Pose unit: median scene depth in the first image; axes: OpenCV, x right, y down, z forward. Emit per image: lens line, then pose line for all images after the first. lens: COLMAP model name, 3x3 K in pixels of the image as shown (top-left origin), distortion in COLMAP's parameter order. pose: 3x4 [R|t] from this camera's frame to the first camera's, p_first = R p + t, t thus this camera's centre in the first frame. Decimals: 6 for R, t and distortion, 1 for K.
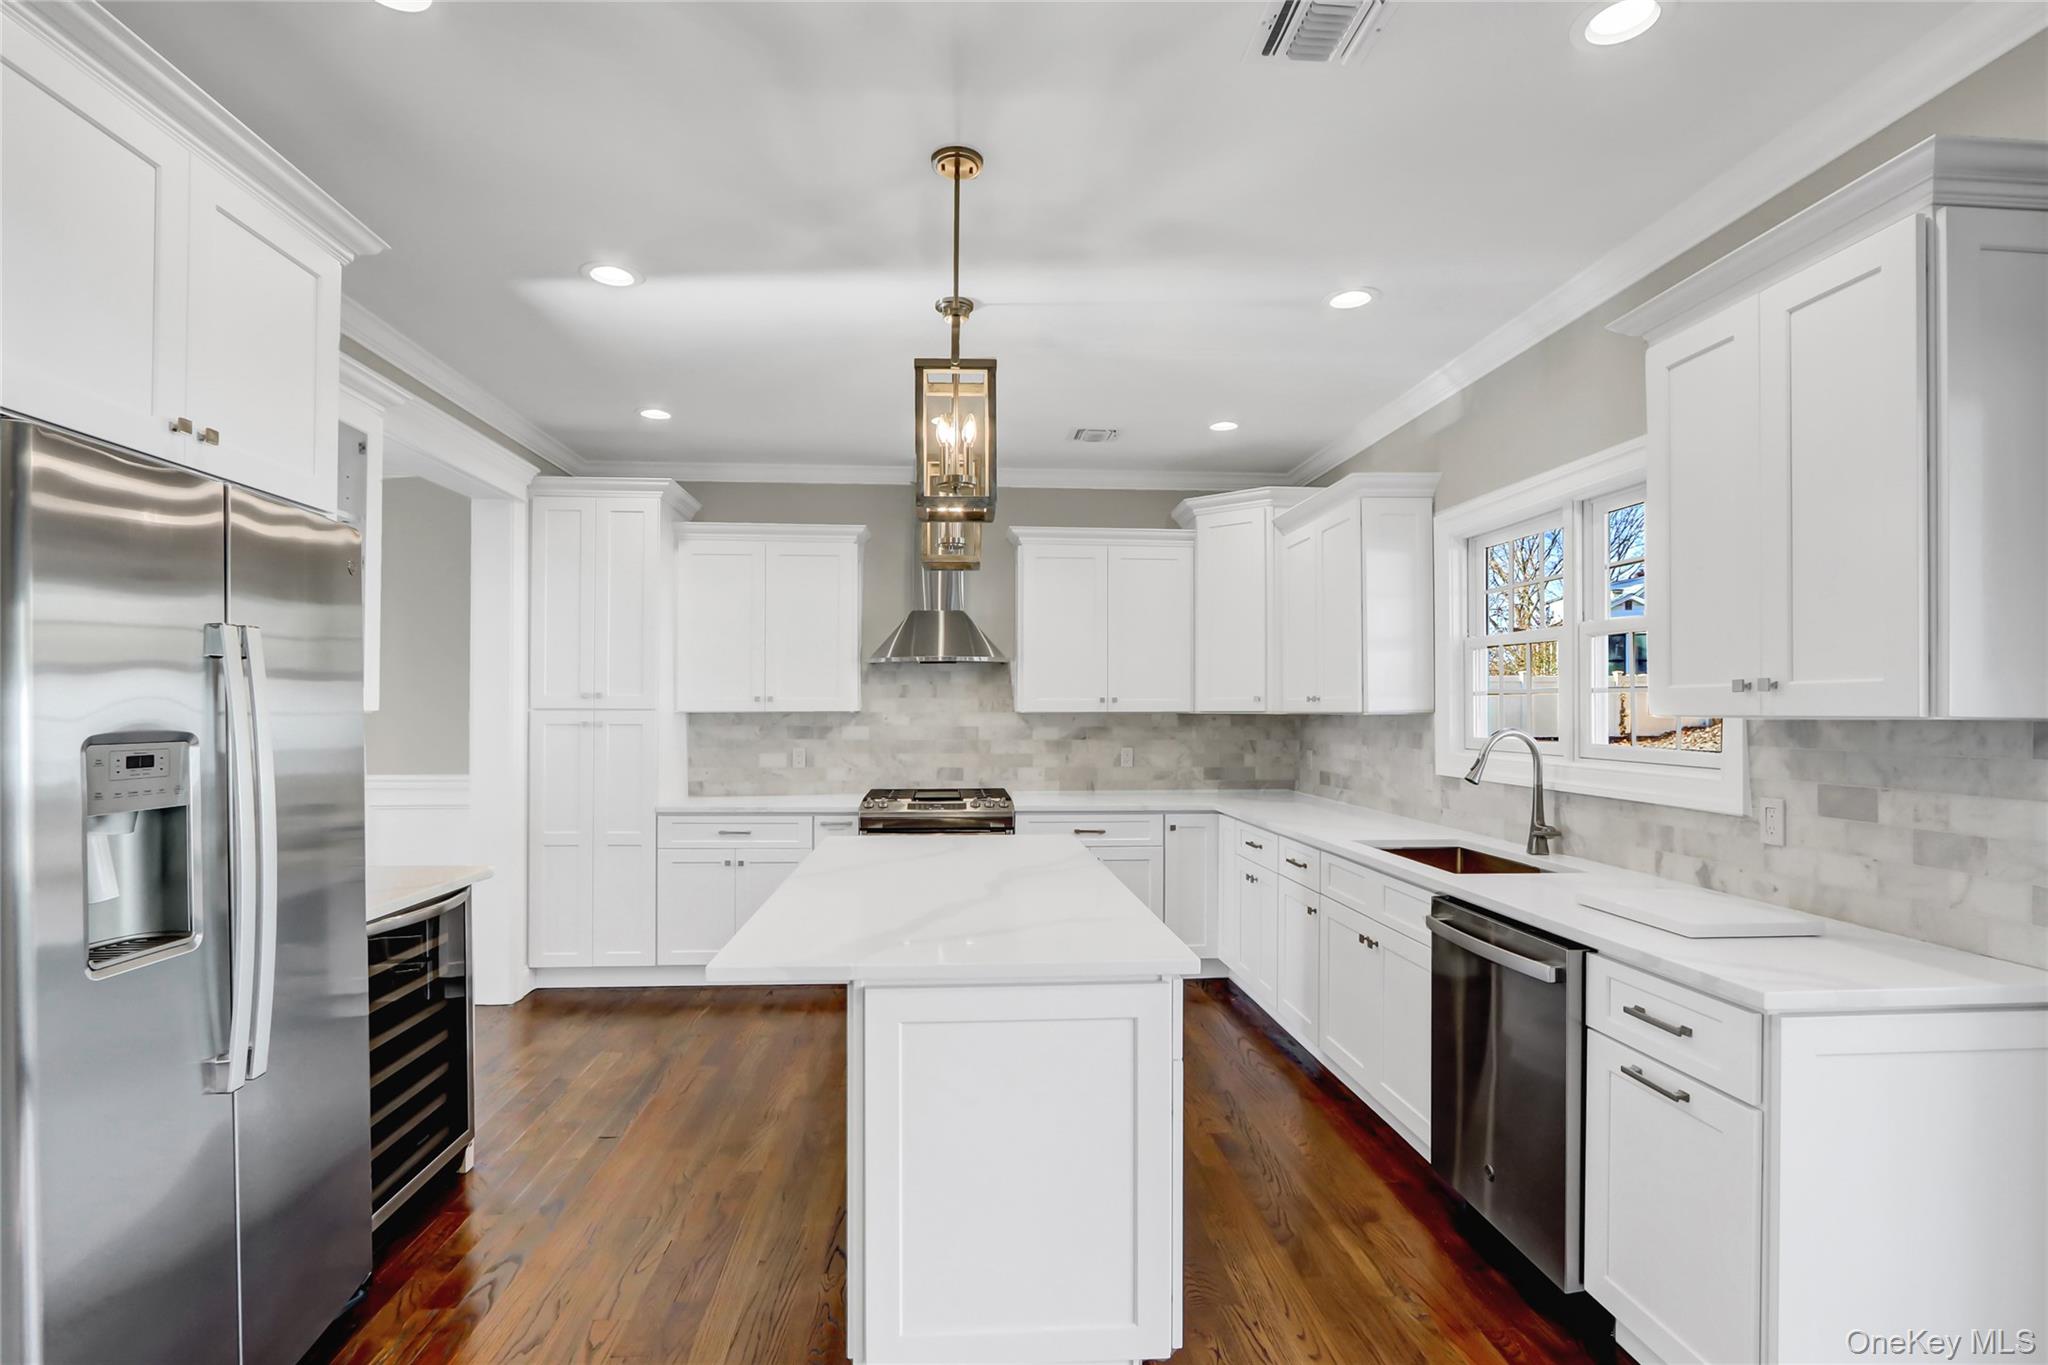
lens RADIAL K [[959.7, 0, 983.0], [0, 959.7, 713.0], [0, 0, 1]] dist [-0.017016, 0.000359]
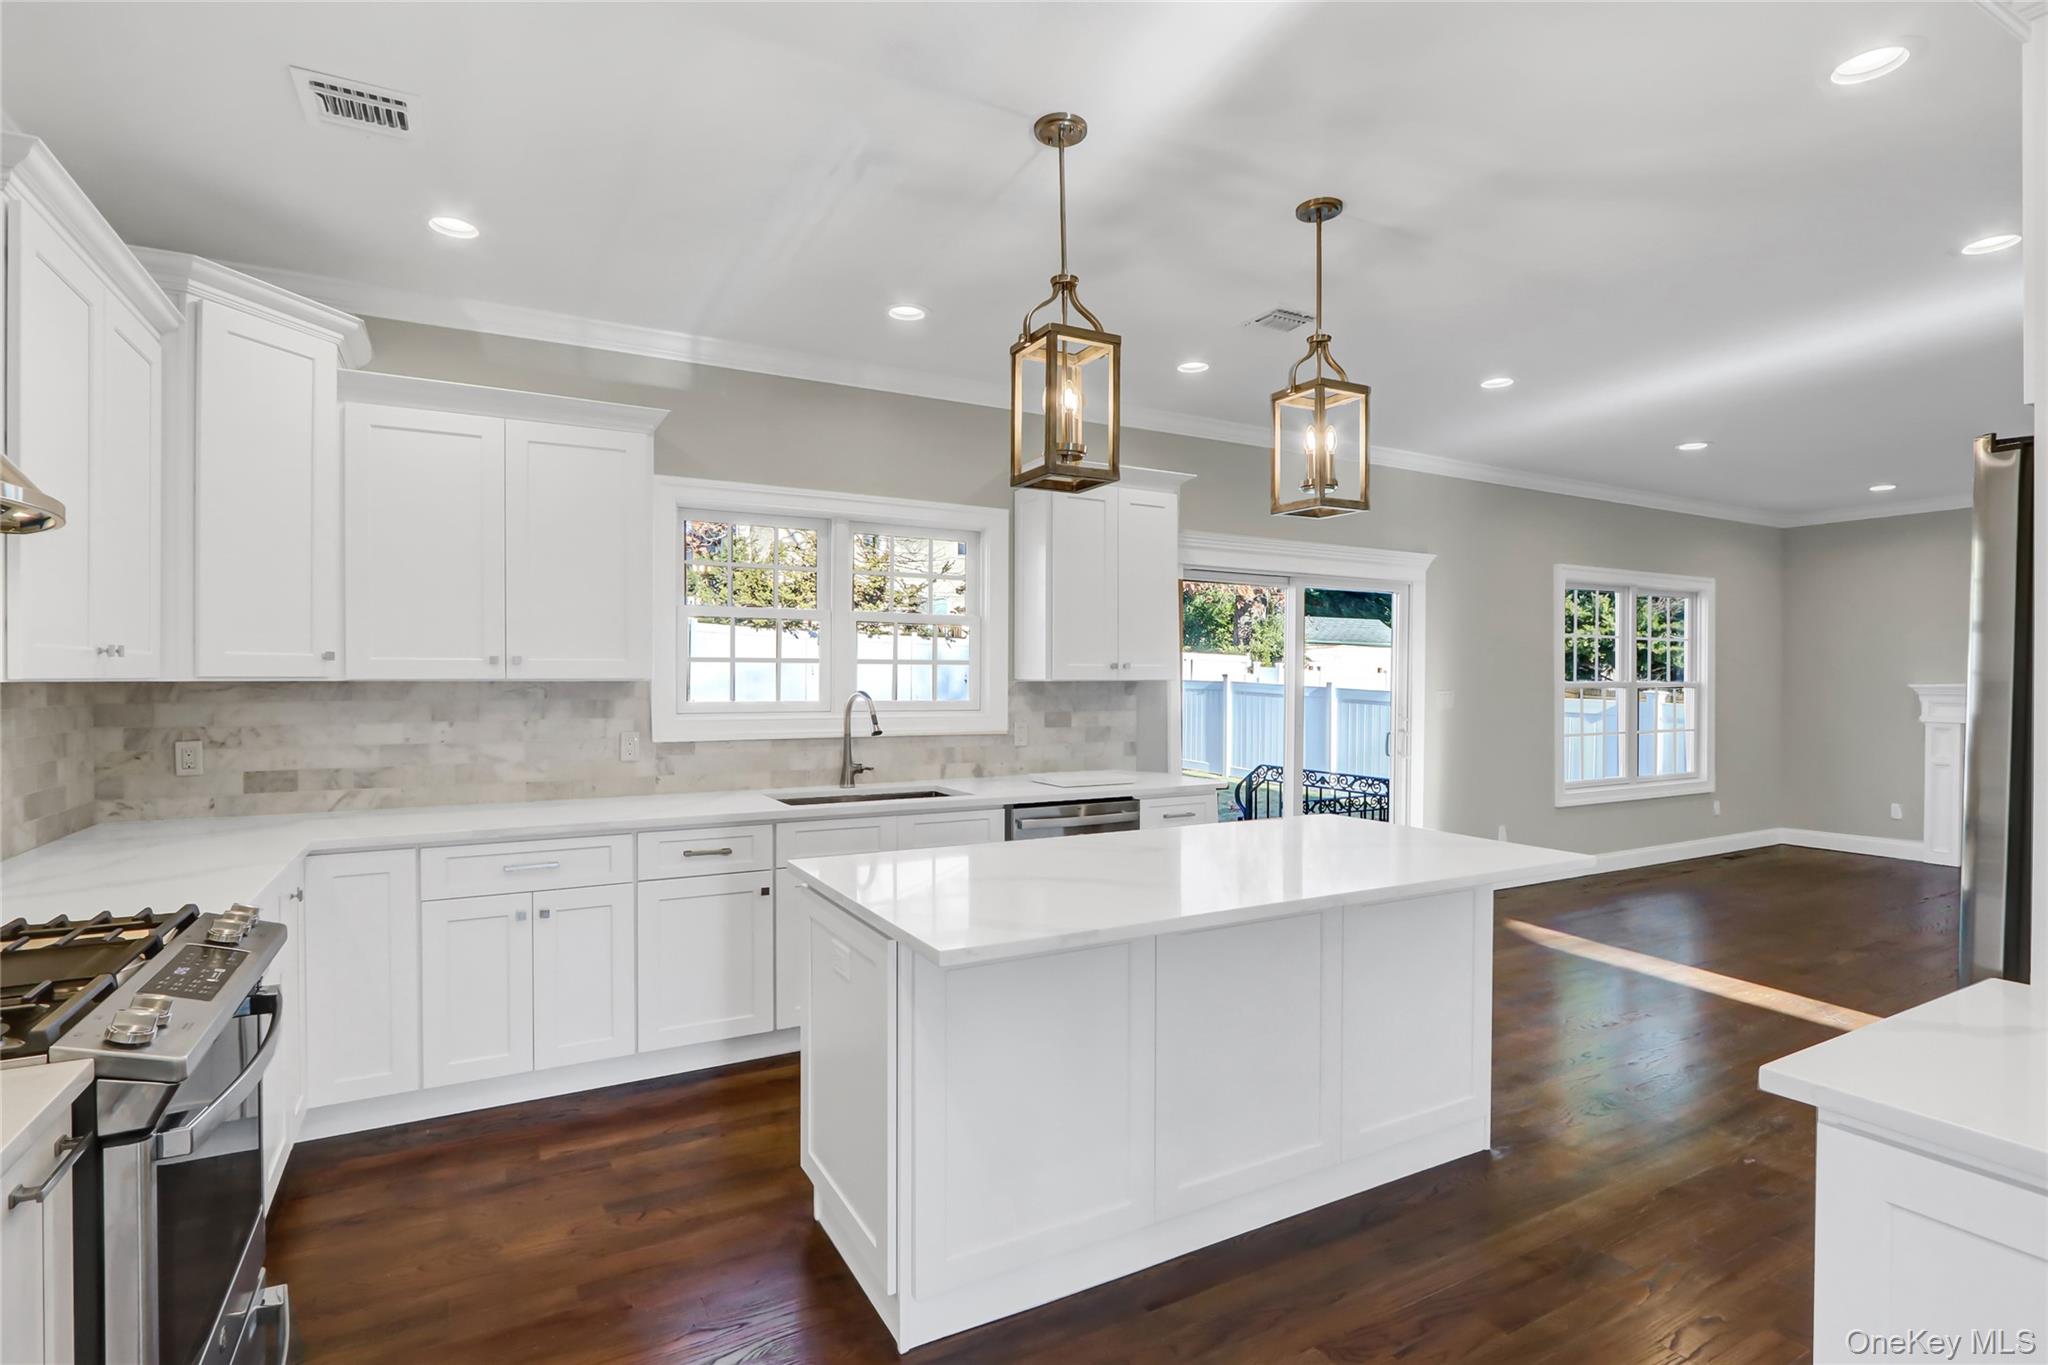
lens RADIAL K [[963.6, 0, 1027.9], [0, 963.6, 677.3], [0, 0, 1]] dist [-0.005353, -0.000396]
pose [[-0.444307, 0.003028, 0.895870, -0.833118], [0.002102, 0.999995, -0.002337, 0.002197], [-0.895872, 0.000844, -0.444311, 1.636053]]
